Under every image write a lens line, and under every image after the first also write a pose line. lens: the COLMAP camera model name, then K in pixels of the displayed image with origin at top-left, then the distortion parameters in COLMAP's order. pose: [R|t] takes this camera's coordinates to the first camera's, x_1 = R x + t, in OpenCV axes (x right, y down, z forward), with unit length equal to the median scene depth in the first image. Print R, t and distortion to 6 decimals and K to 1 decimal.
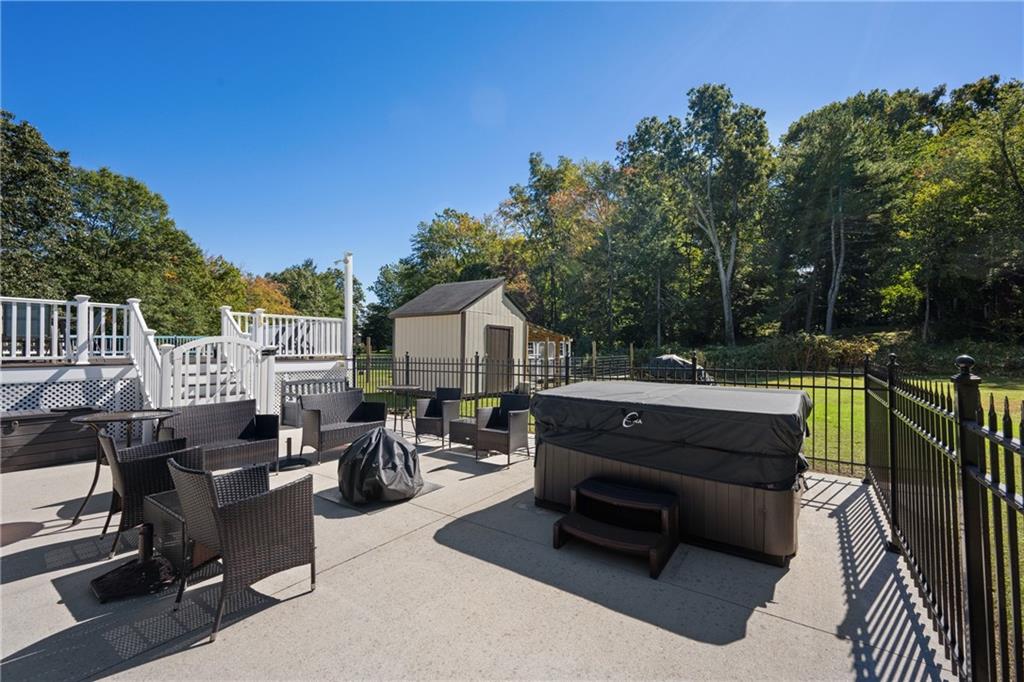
lens RADIAL K [[422.2, 0, 512.0], [0, 422.2, 341.0], [0, 0, 1]] dist [0.011713, -0.007496]
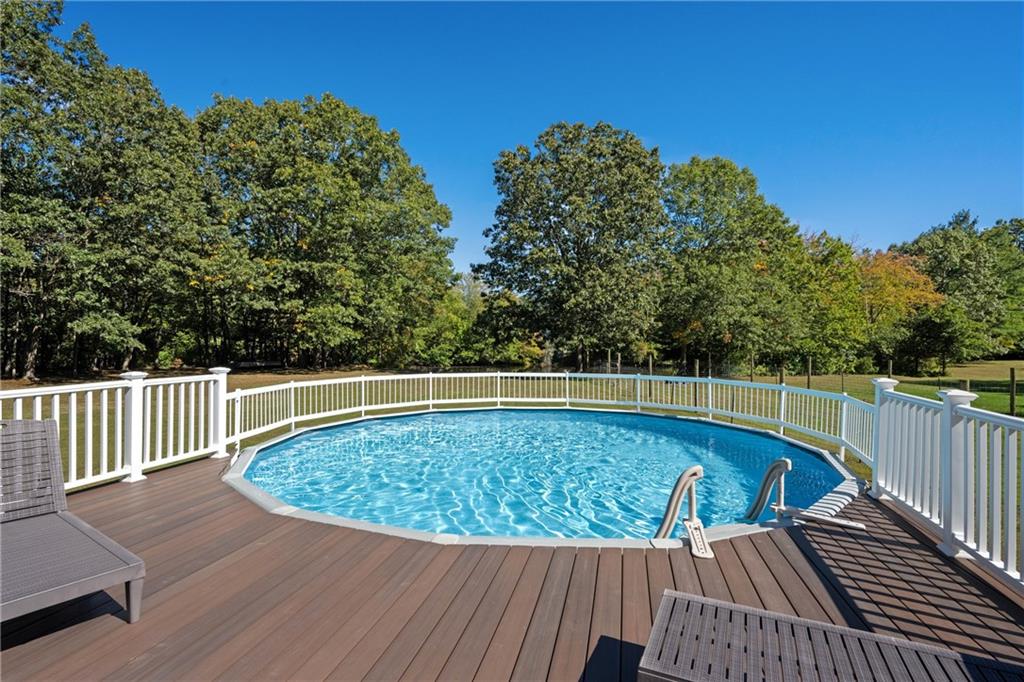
lens RADIAL K [[492.2, 0, 514.6], [0, 492.2, 338.0], [0, 0, 1]] dist [-0.002244, -0.000509]
pose [[0.384369, -0.010436, -0.923121, -0.143135], [0.014038, 0.999887, -0.005459, -0.023808], [0.923073, -0.010860, 0.384472, 0.230963]]
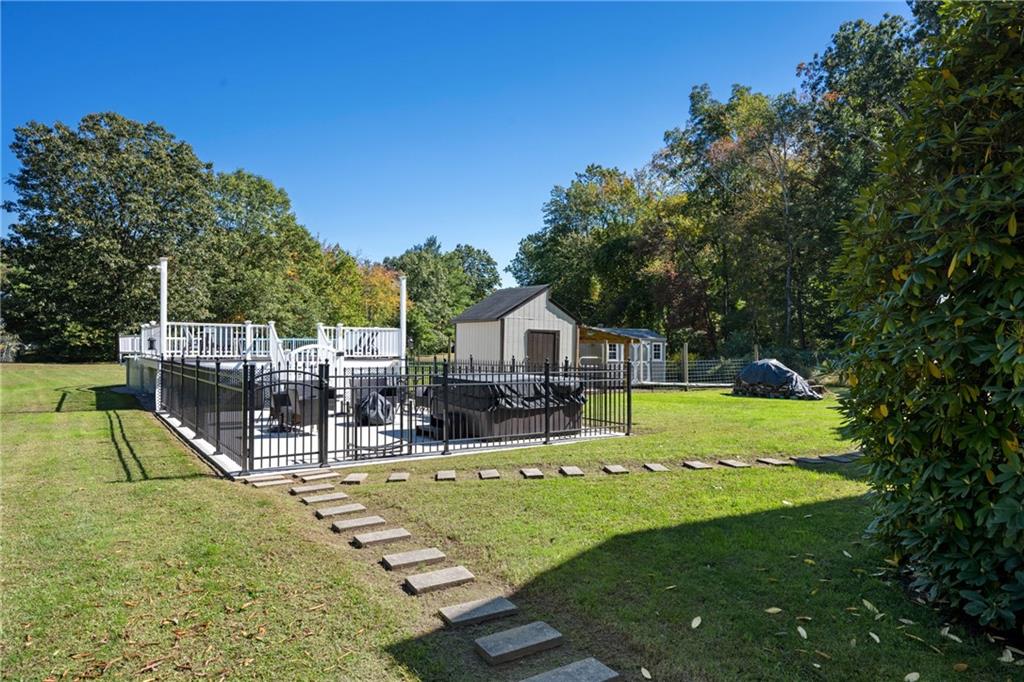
lens RADIAL K [[629.5, 0, 506.7], [0, 629.5, 325.5], [0, 0, 1]] dist [0.003811, 0.000627]
pose [[0.939509, -0.006899, -0.342455, 0.151253], [0.001114, 0.999853, -0.017088, -0.007236], [0.342522, 0.015672, 0.939379, -0.184986]]
